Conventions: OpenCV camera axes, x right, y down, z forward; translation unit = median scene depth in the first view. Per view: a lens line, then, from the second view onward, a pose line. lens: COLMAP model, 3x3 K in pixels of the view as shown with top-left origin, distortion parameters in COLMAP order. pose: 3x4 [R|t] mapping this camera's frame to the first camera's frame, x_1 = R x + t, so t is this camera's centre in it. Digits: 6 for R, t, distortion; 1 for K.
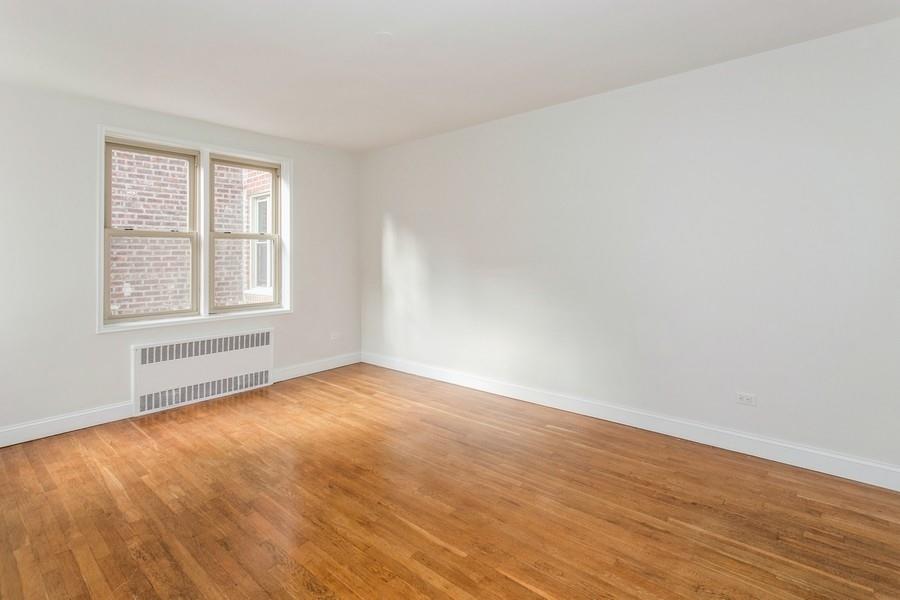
lens RADIAL K [[442.4, 0, 450.7], [0, 442.4, 253.2], [0, 0, 1]] dist [0.000241, 0.000657]
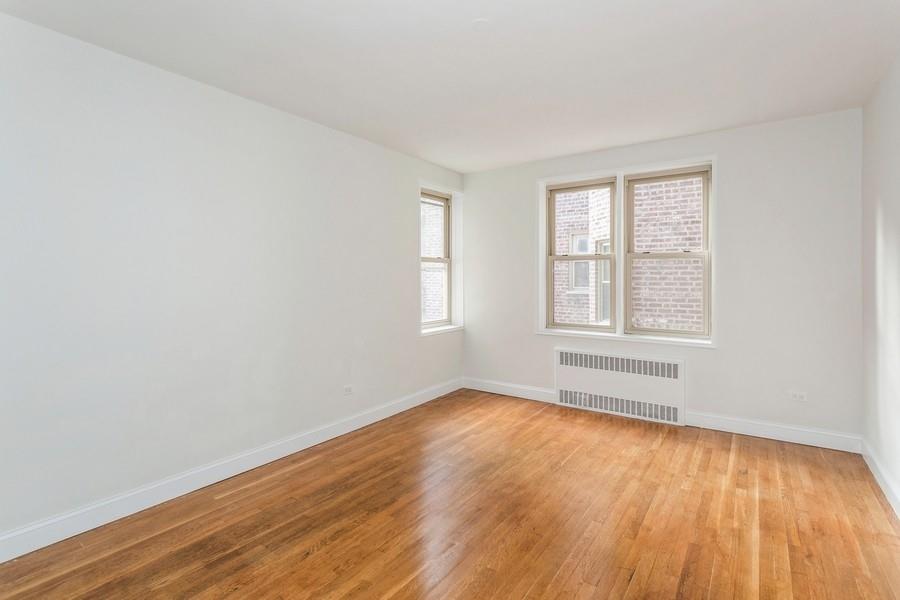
lens RADIAL K [[433.0, 0, 456.0], [0, 433.0, 278.5], [0, 0, 1]] dist [-0.000861, 0.000125]
pose [[0.104682, 0.008355, -0.994471, 0.453768], [0.007285, 0.999931, 0.009168, -0.001532], [0.994479, -0.008205, 0.104614, 0.559919]]
